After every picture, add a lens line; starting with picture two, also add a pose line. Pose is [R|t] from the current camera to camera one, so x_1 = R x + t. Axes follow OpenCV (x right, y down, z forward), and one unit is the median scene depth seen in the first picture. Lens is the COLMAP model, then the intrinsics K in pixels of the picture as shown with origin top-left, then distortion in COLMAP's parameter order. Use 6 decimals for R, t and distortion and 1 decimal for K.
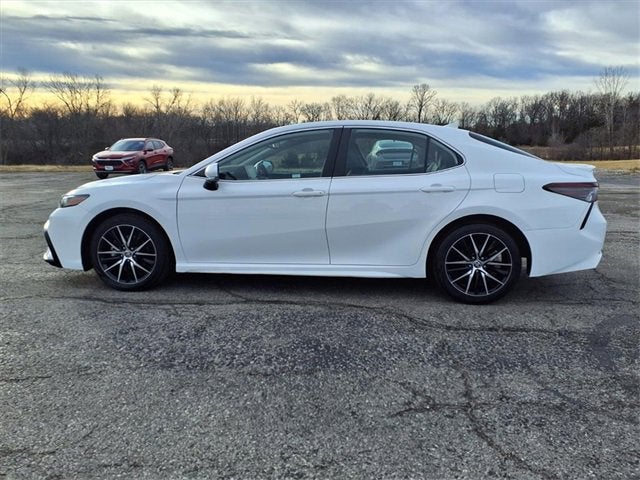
lens RADIAL K [[506.7, 0, 317.3], [0, 506.7, 236.6], [0, 0, 1]] dist [0.063148, -0.083391]
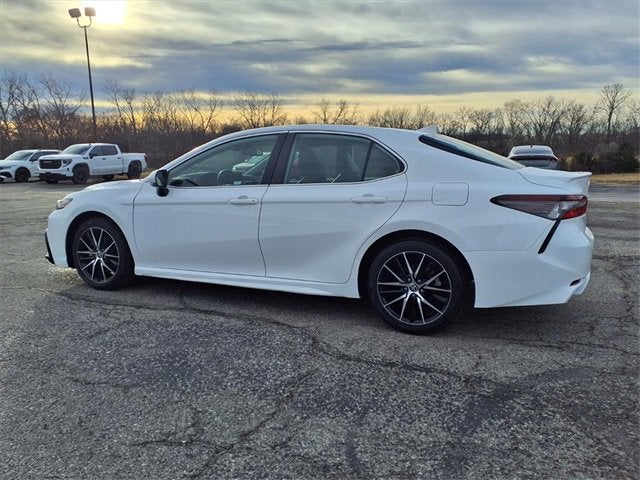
lens RADIAL K [[506.7, 0, 317.3], [0, 506.7, 236.6], [0, 0, 1]] dist [0.063148, -0.083391]
pose [[0.950251, 0.041445, -0.308714, 0.405568], [-0.047026, 0.998837, -0.010656, -0.014451], [0.307914, 0.024644, 0.951095, 0.124055]]
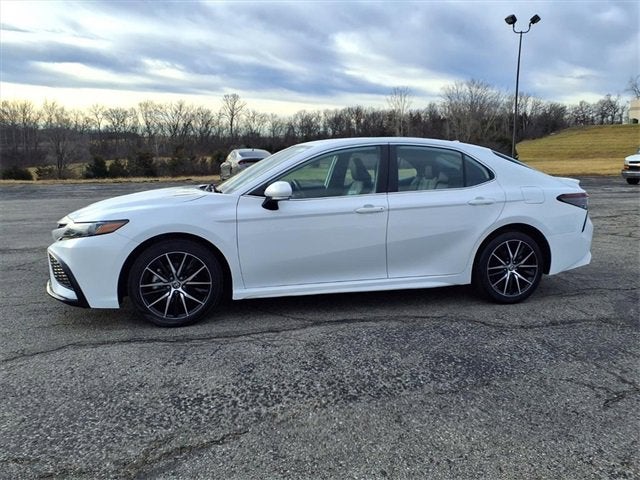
lens RADIAL K [[509.1, 0, 318.4], [0, 509.1, 222.6], [0, 0, 1]] dist [0.094766, -0.142461]
pose [[0.935877, -0.042264, 0.349782, -0.460252], [0.057438, 0.997800, -0.033116, -0.030651], [-0.347612, 0.051084, 0.936246, 0.077874]]
